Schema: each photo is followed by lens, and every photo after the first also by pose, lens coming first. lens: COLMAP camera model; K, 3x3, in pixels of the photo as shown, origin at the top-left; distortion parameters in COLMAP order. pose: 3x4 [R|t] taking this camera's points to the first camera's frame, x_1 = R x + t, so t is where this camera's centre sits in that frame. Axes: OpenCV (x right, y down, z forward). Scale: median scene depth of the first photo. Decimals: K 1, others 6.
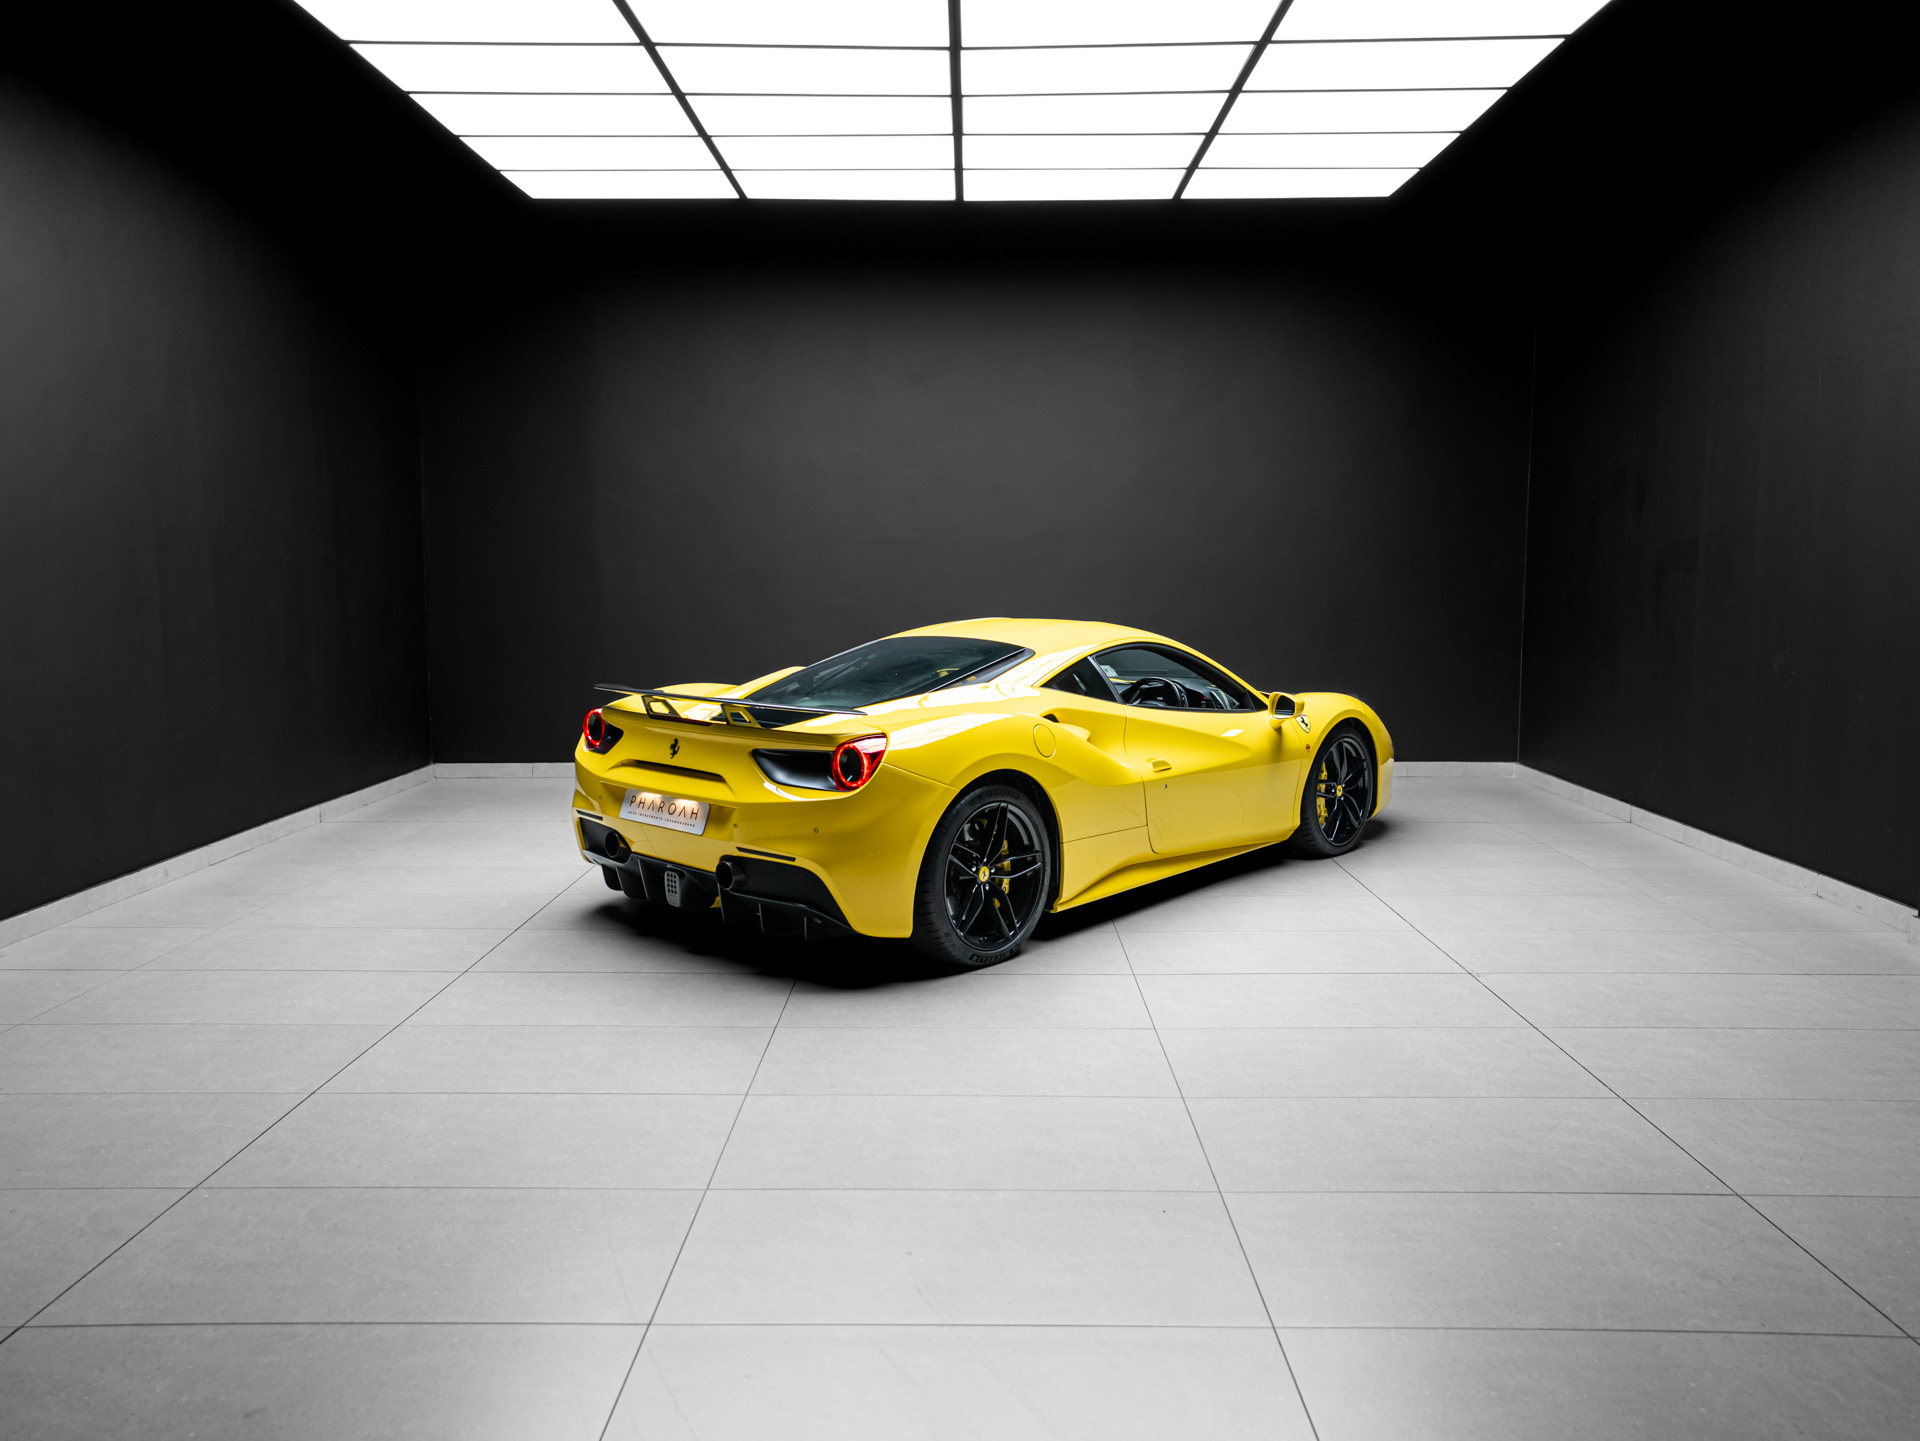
lens RADIAL K [[1411.2, 0, 960.0], [0, 1411.2, 720.5], [0, 0, 1]] dist [-0.035954, 0.072994]
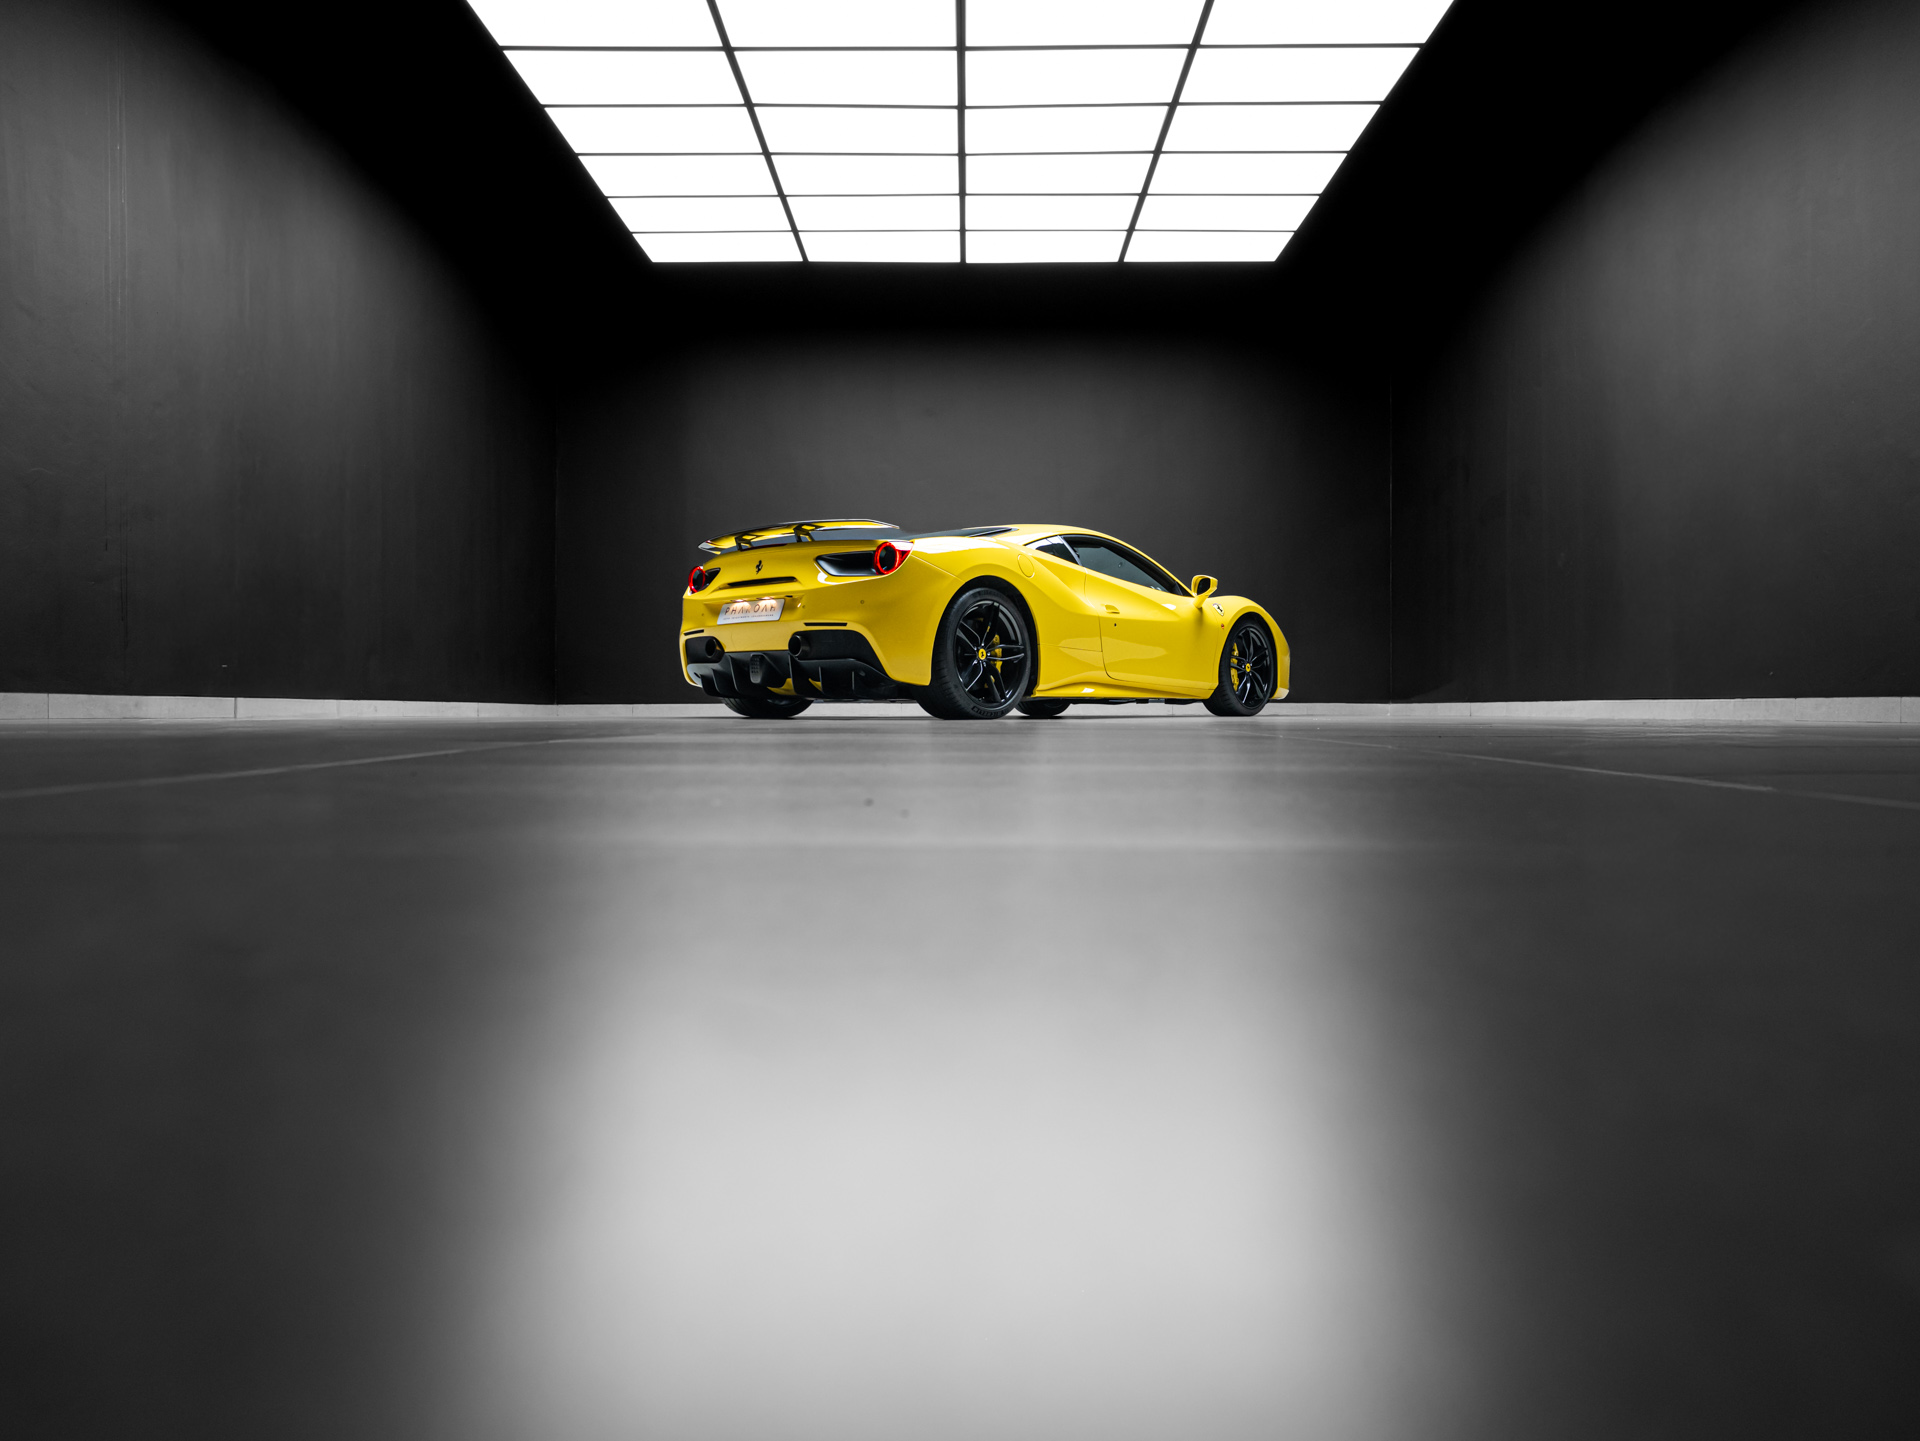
lens RADIAL K [[1162.8, 0, 960.0], [0, 1162.8, 720.5], [0, 0, 1]] dist [-0.049167, -0.000024]
pose [[1.000000, 0.000431, 0.000190, -0.005005], [-0.000412, 0.995698, -0.092654, 0.272619], [-0.000229, 0.092654, 0.995698, -0.120747]]
